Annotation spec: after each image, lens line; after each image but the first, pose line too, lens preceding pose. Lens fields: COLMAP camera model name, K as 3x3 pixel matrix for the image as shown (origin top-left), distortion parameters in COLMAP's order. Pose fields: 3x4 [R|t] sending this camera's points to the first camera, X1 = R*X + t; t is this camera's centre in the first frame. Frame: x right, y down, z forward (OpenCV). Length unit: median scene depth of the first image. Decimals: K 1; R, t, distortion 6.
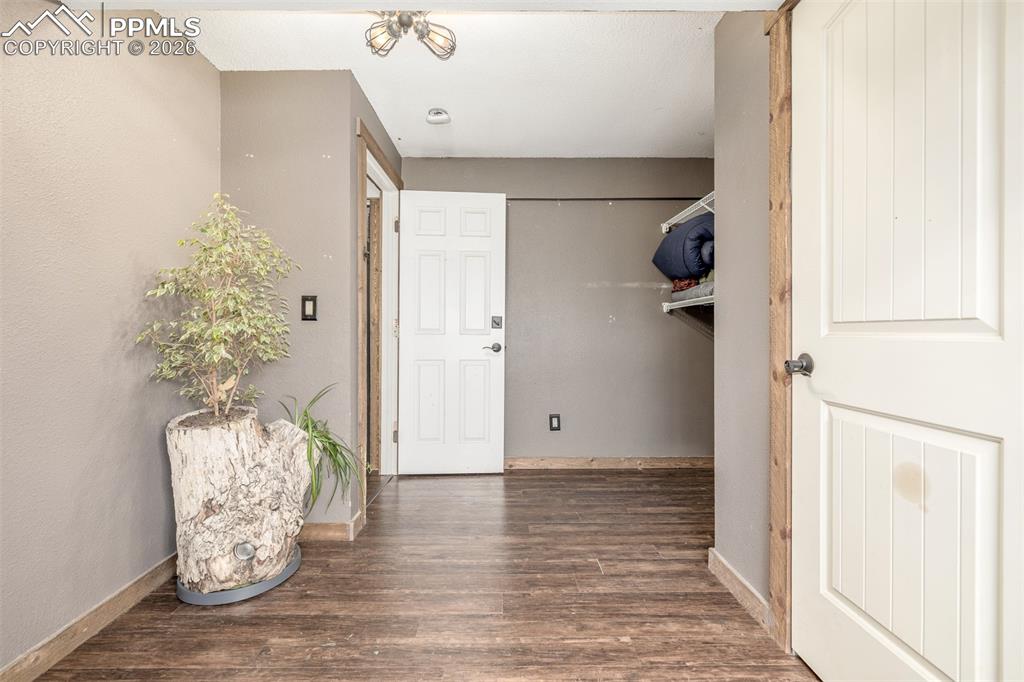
lens RADIAL K [[434.7, 0, 510.0], [0, 434.7, 335.7], [0, 0, 1]] dist [-0.000804, -0.001376]
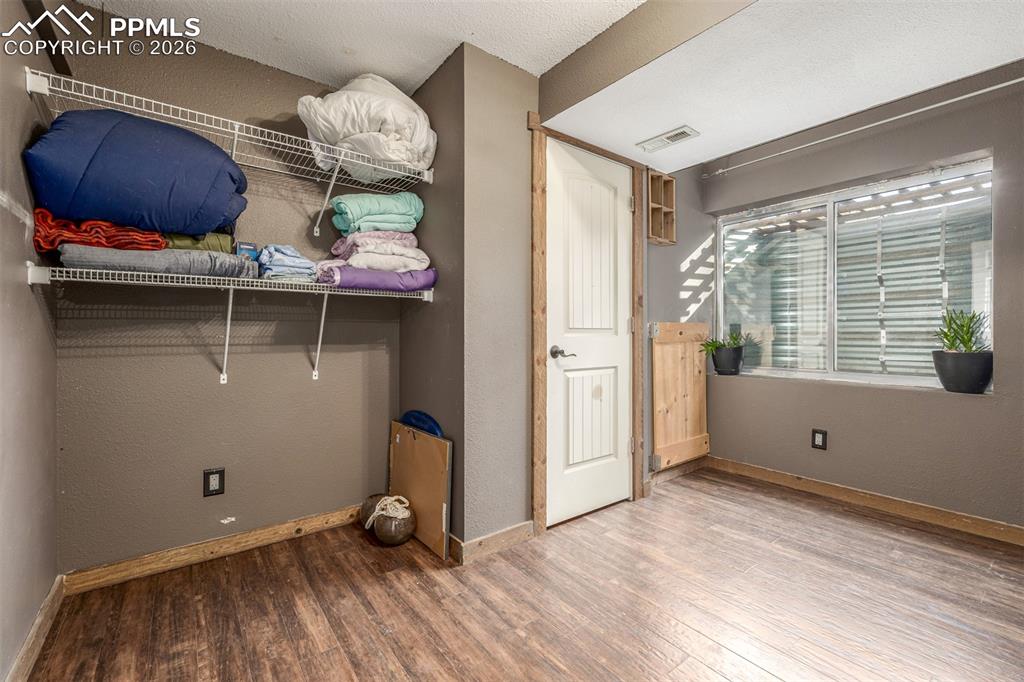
lens RADIAL K [[434.7, 0, 510.6], [0, 434.7, 337.2], [0, 0, 1]] dist [-0.000804, -0.001376]
pose [[-0.596247, -0.002455, 0.802797, -0.368672], [0.006645, 0.999946, 0.007993, -0.002949], [-0.802773, 0.010100, -0.596199, 1.332483]]
